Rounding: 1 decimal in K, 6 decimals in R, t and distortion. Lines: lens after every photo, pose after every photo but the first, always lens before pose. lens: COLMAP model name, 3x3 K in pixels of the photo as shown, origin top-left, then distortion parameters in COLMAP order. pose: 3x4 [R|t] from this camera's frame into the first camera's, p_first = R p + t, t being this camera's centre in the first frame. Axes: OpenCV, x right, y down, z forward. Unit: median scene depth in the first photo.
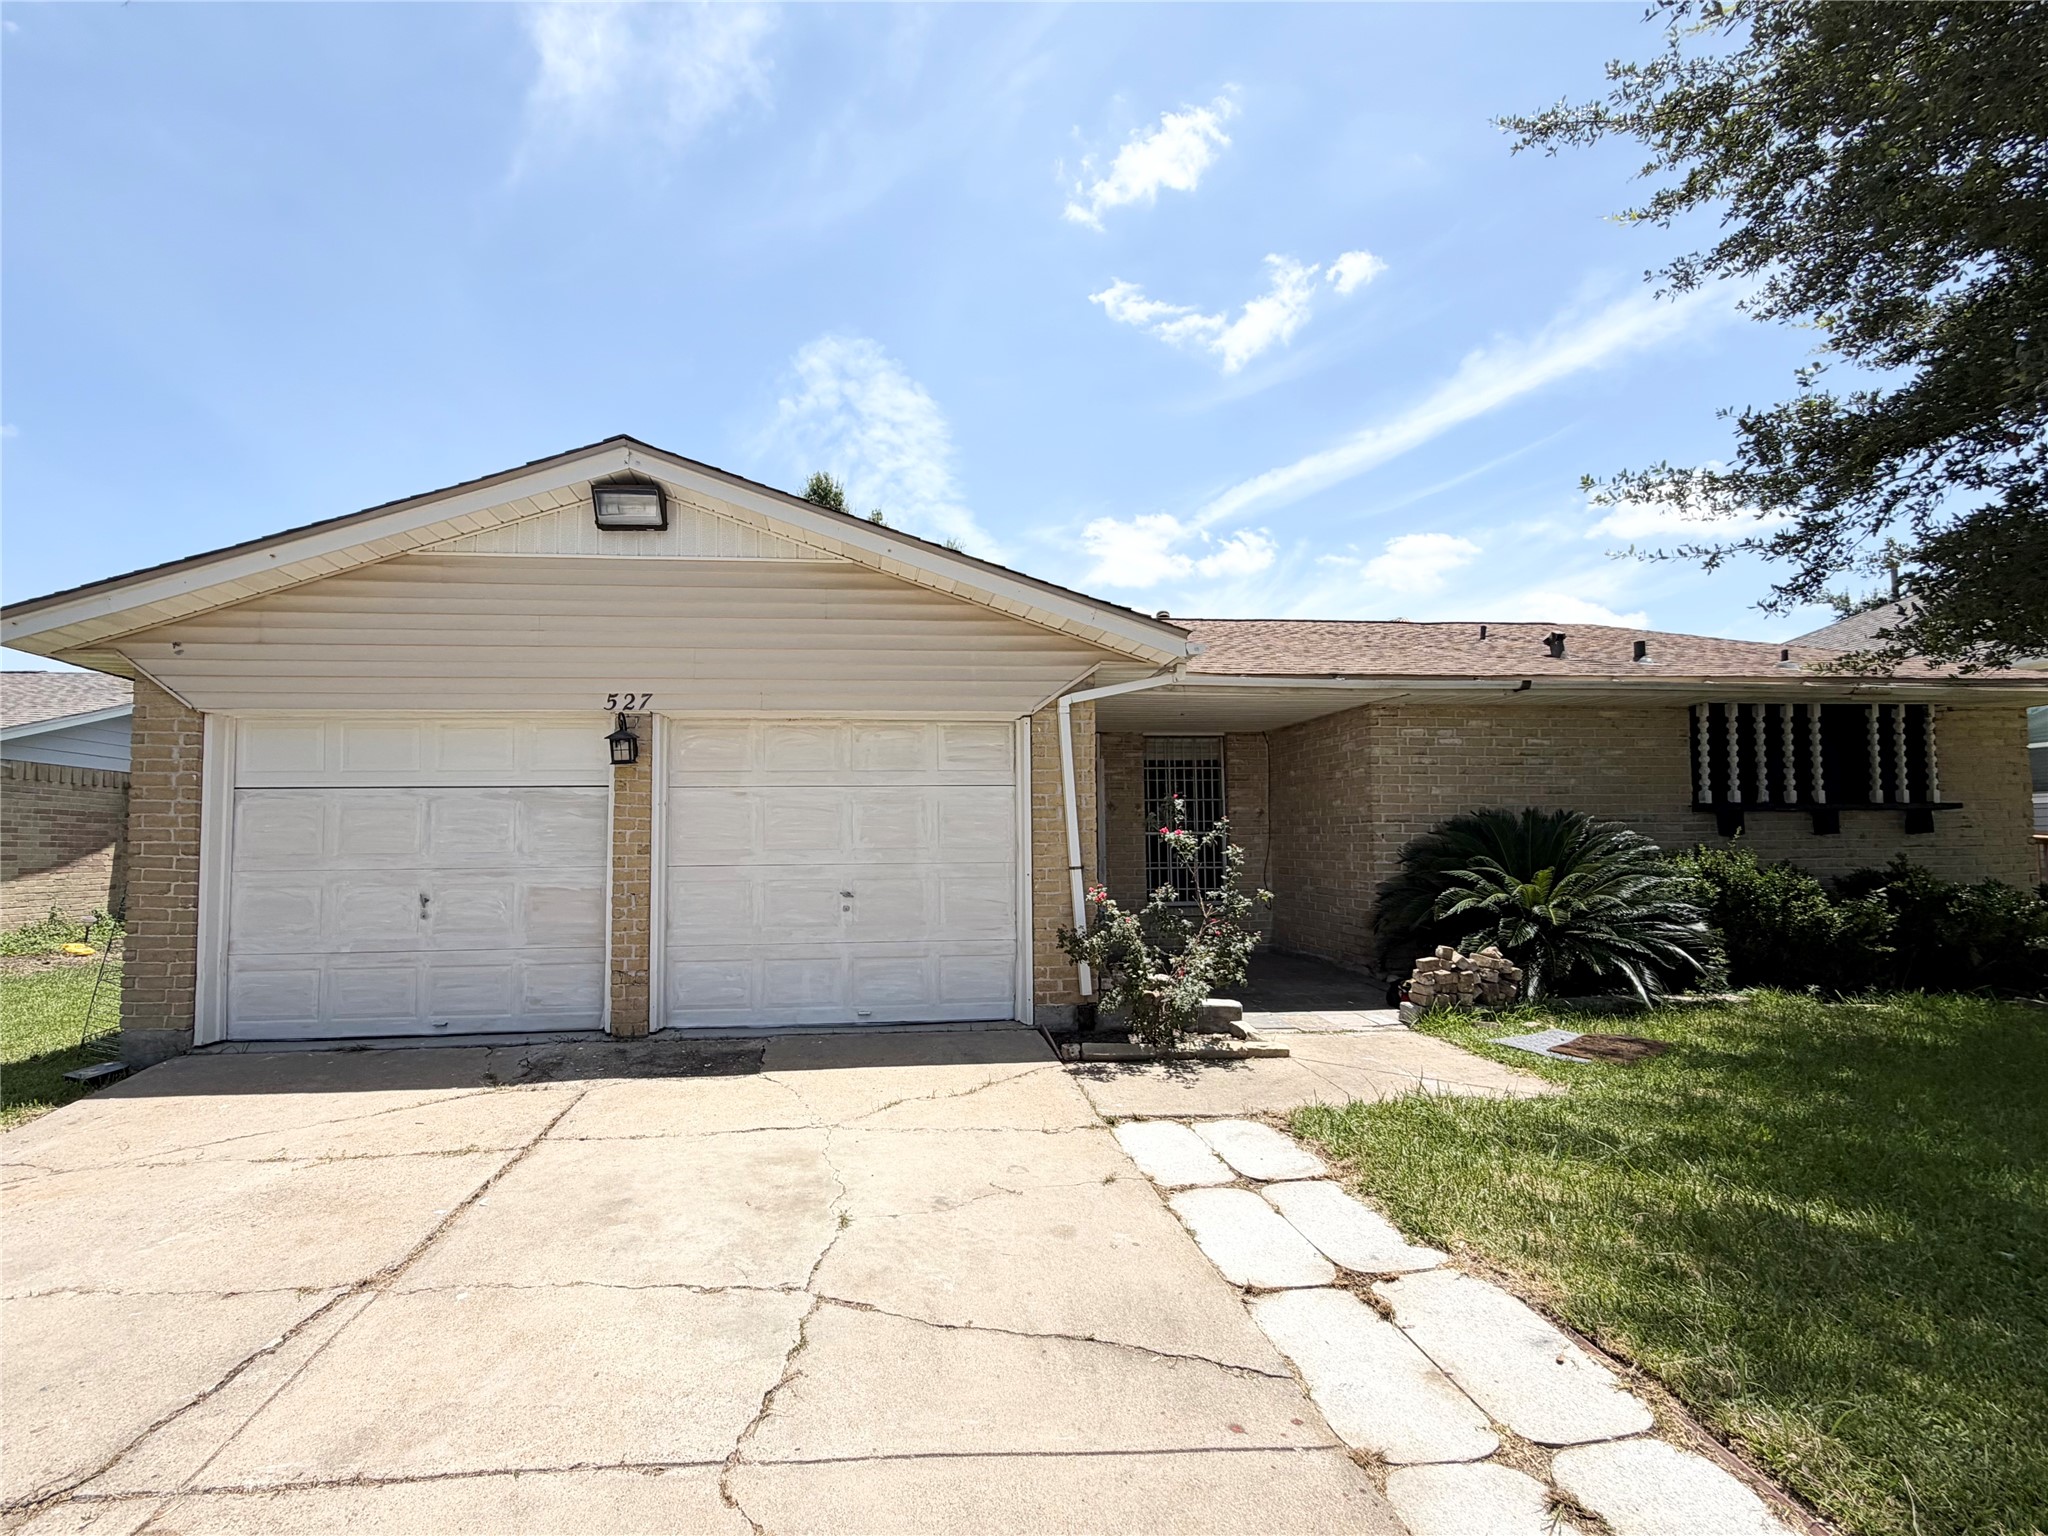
lens RADIAL K [[822.7, 0, 999.7], [0, 822.7, 725.9], [0, 0, 1]] dist [-0.001300, -0.000073]
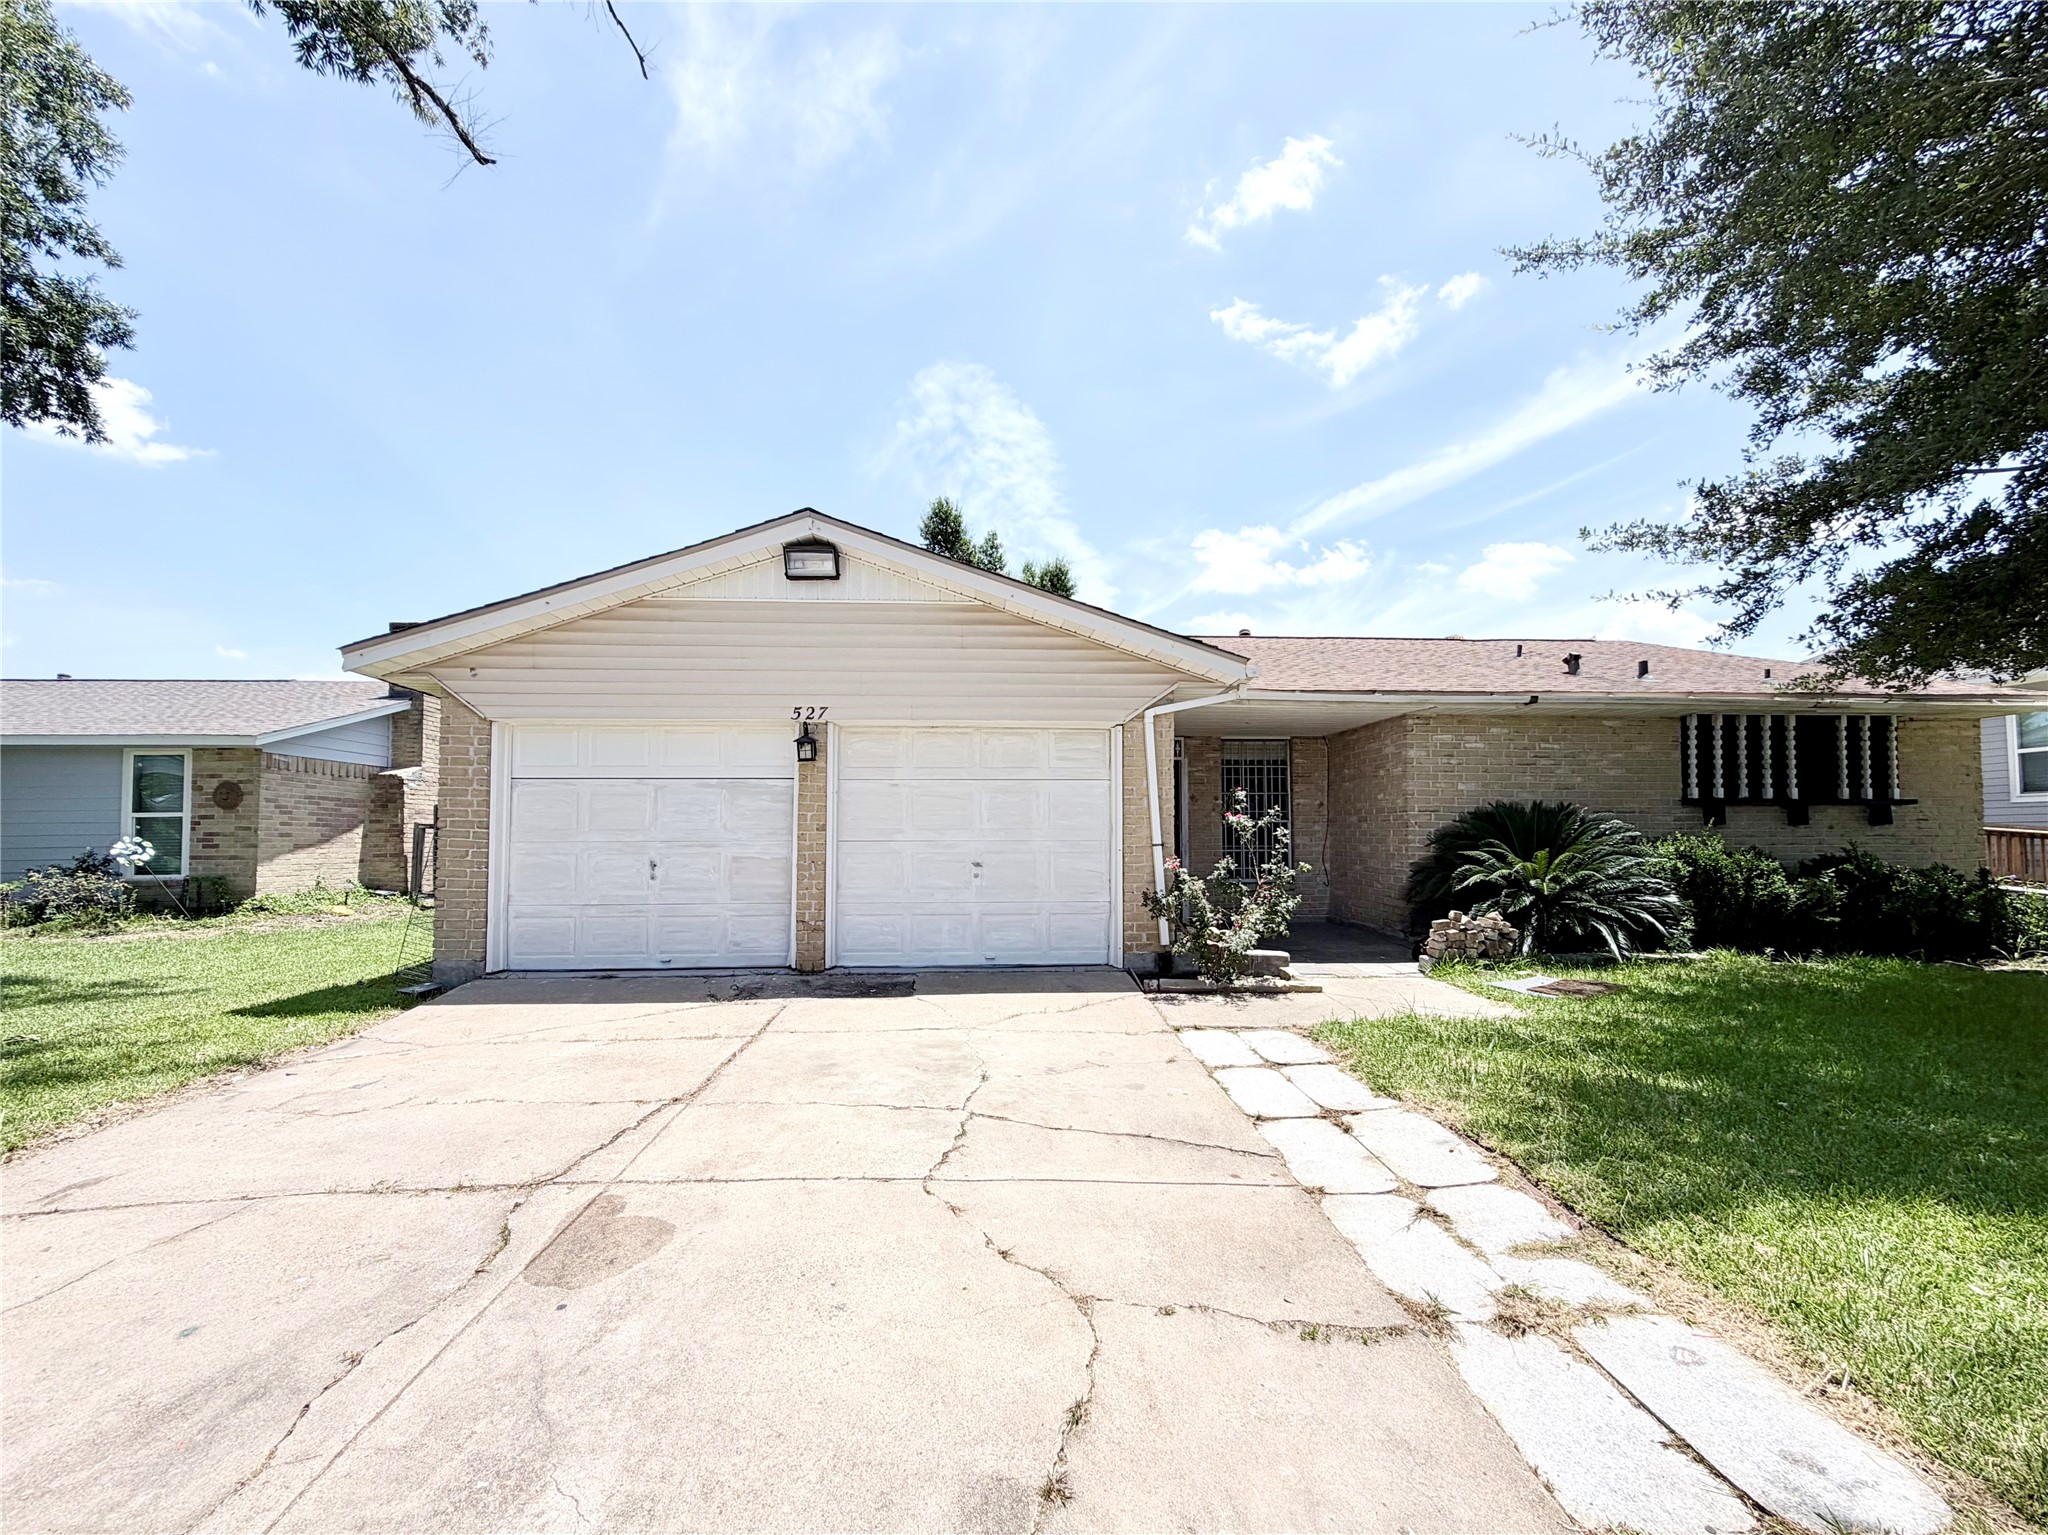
lens RADIAL K [[822.7, 0, 999.7], [0, 822.7, 725.4], [0, 0, 1]] dist [-0.001300, -0.000073]
pose [[0.991637, -0.001598, -0.129052, 0.016670], [0.002015, 0.999993, 0.003095, -0.015871], [0.129046, -0.003329, 0.991633, -0.284202]]
